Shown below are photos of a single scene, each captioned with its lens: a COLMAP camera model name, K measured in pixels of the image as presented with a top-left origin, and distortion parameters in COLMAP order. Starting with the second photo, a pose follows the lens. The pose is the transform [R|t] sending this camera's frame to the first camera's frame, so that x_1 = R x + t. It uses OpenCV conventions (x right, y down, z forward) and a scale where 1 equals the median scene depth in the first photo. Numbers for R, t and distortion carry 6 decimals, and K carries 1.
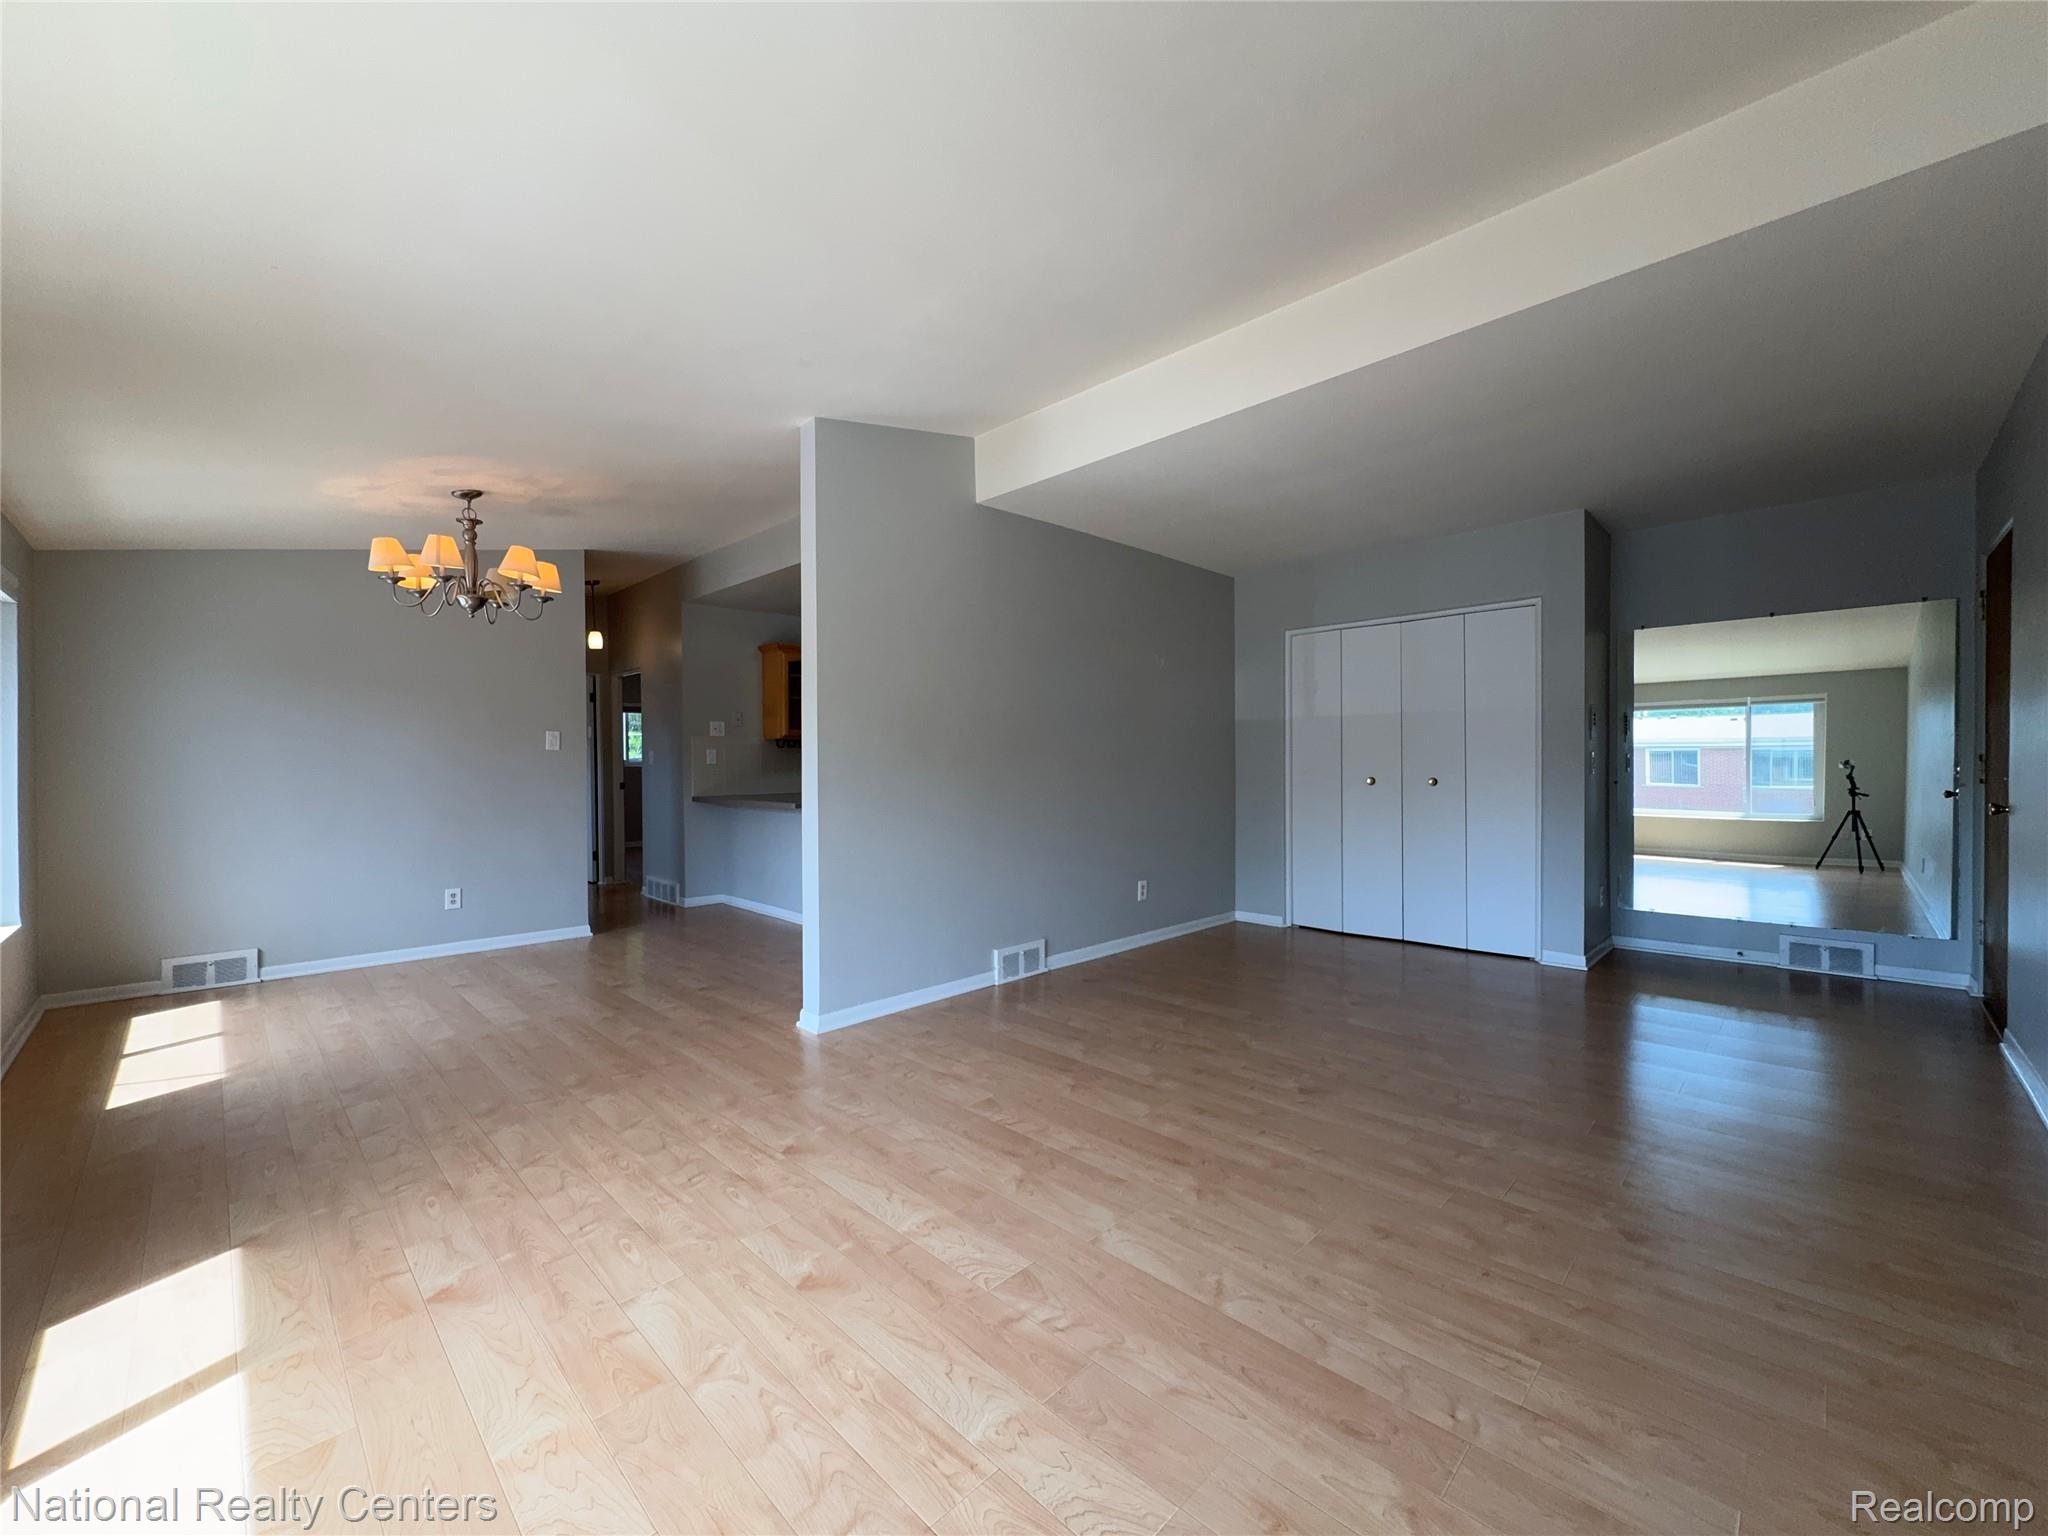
lens RADIAL K [[818.0, 0, 1025.5], [0, 818.0, 766.2], [0, 0, 1]] dist [-0.002269, -0.000067]
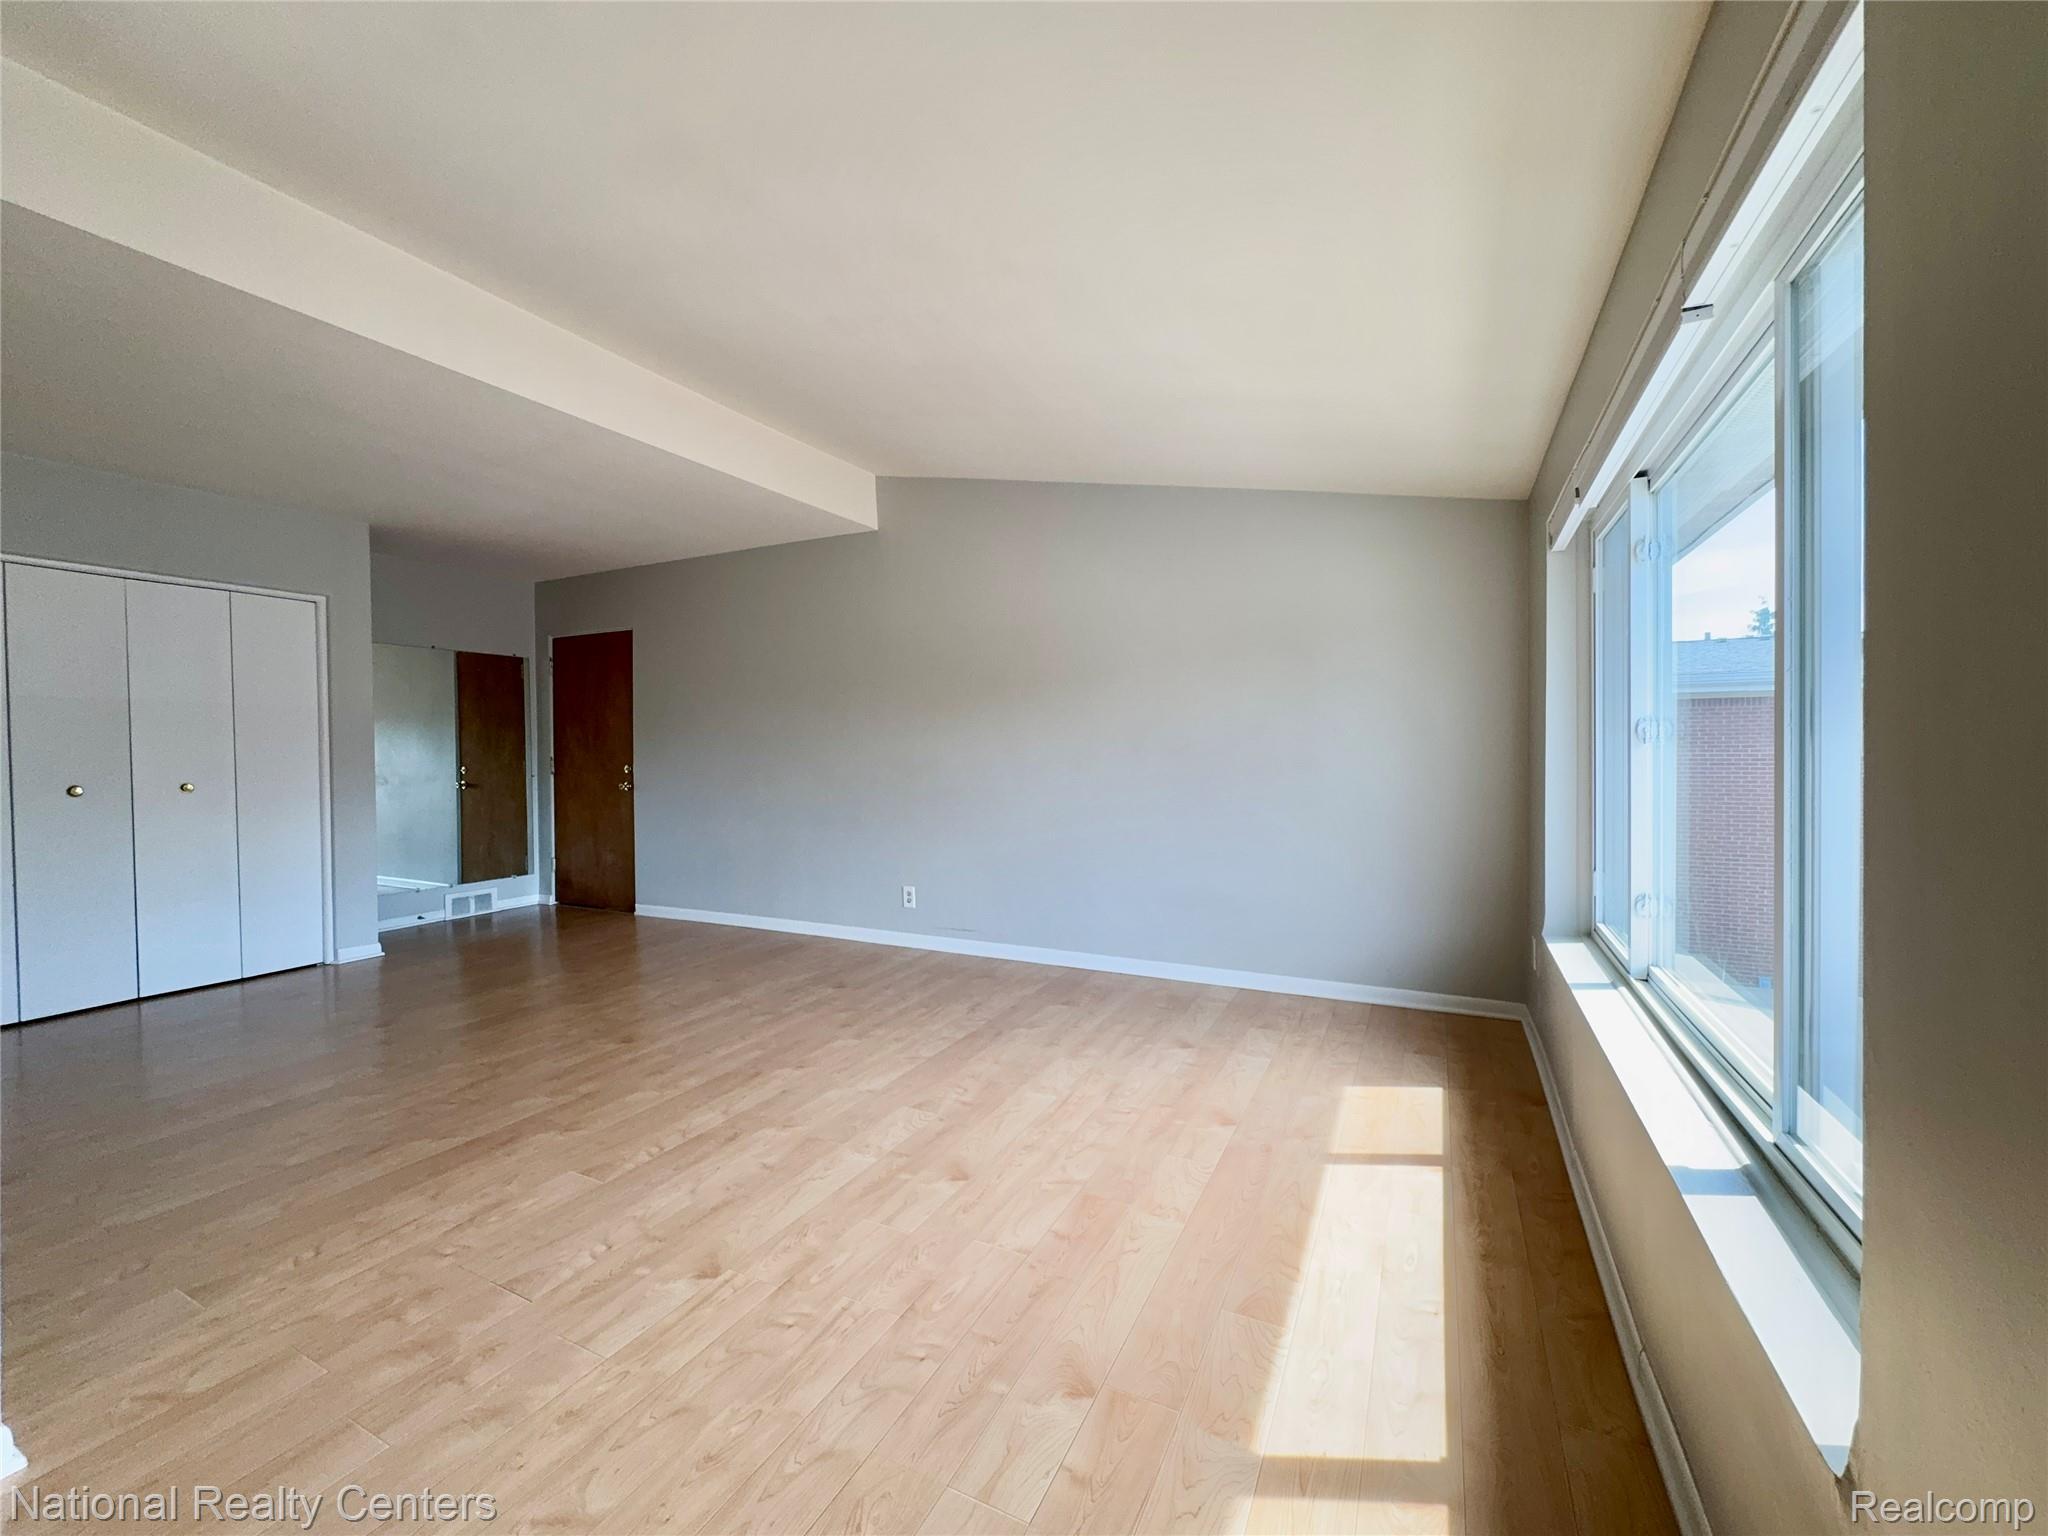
lens RADIAL K [[818.0, 0, 1025.5], [0, 818.0, 766.2], [0, 0, 1]] dist [-0.002269, -0.000067]
pose [[-0.314246, -0.004122, 0.949333, -1.137102], [0.015686, 0.999832, 0.009534, 0.006985], [-0.949212, 0.017887, -0.314129, 1.000016]]
